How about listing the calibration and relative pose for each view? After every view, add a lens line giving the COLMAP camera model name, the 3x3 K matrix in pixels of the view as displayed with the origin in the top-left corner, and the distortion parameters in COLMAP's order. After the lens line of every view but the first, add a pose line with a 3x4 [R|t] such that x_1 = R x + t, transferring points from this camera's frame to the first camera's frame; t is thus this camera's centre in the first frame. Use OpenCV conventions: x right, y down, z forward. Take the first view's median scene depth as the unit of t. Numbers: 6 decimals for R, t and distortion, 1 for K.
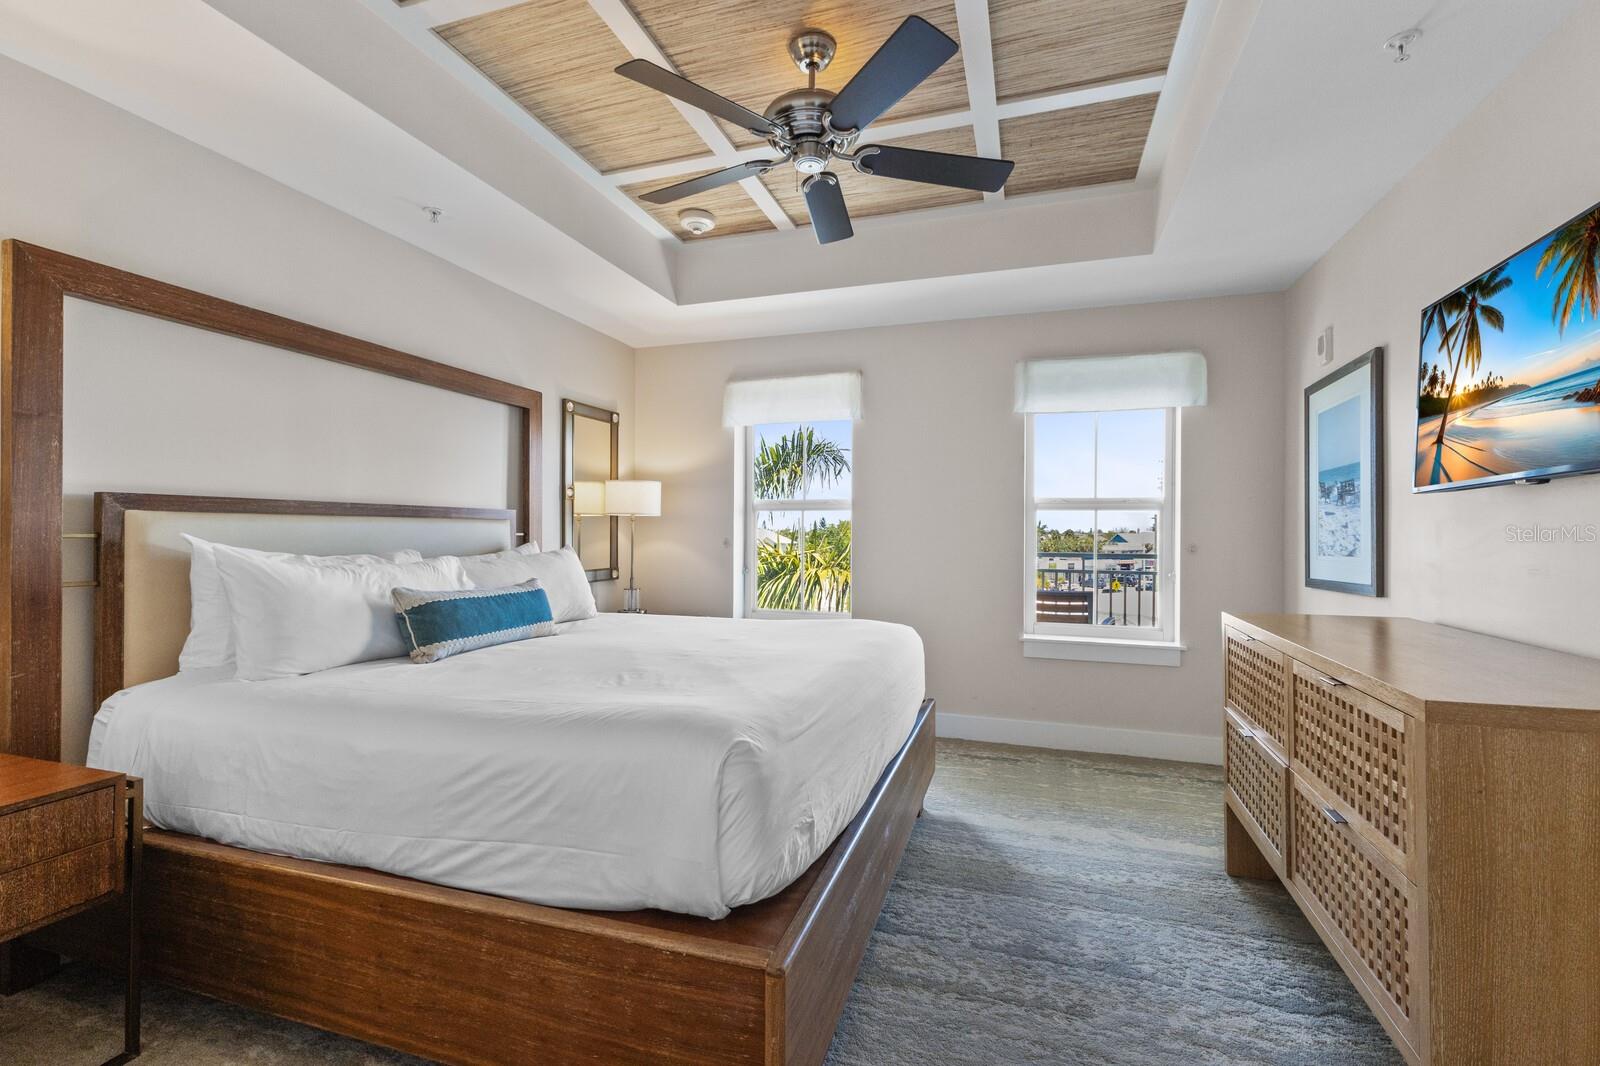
lens RADIAL K [[766.4, 0, 725.5], [0, 766.4, 509.6], [0, 0, 1]] dist [0.019585, -0.001698]
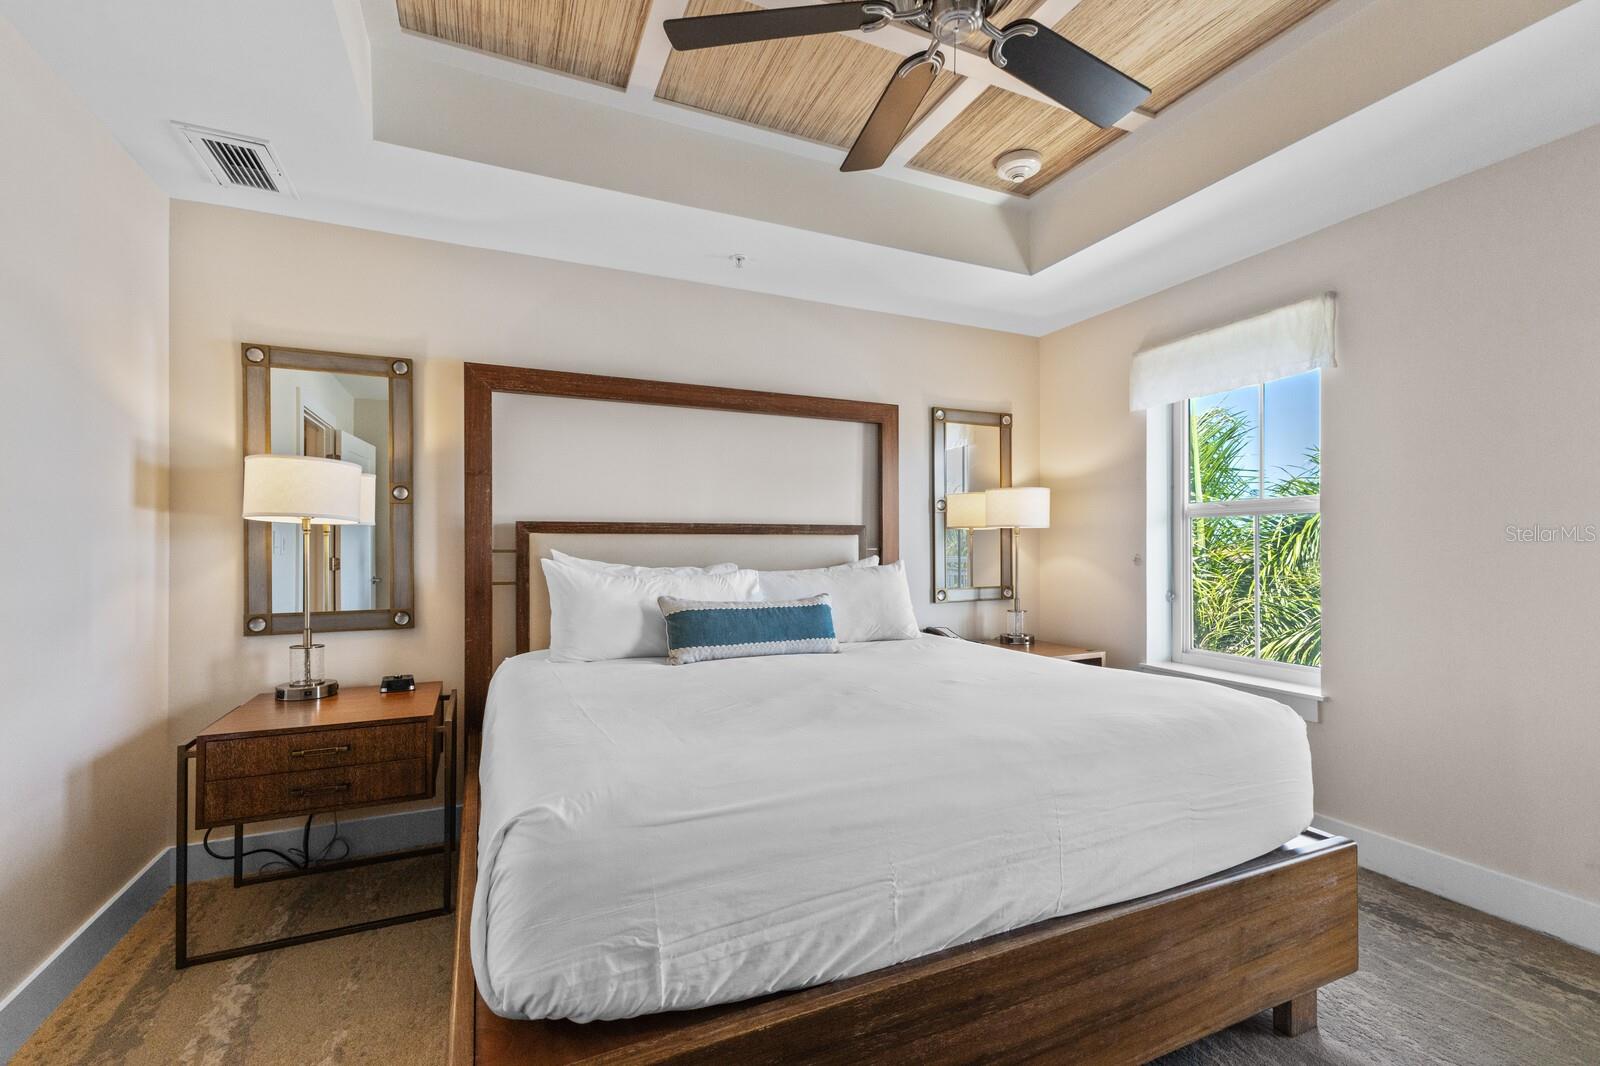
lens RADIAL K [[689.4, 0, 798.2], [0, 689.4, 529.3], [0, 0, 1]] dist [0.012380, -0.000237]
pose [[0.683981, -0.023671, -0.729116, 0.320617], [0.025476, 0.999639, -0.008554, 0.011114], [0.729055, -0.012724, 0.684337, 0.308738]]
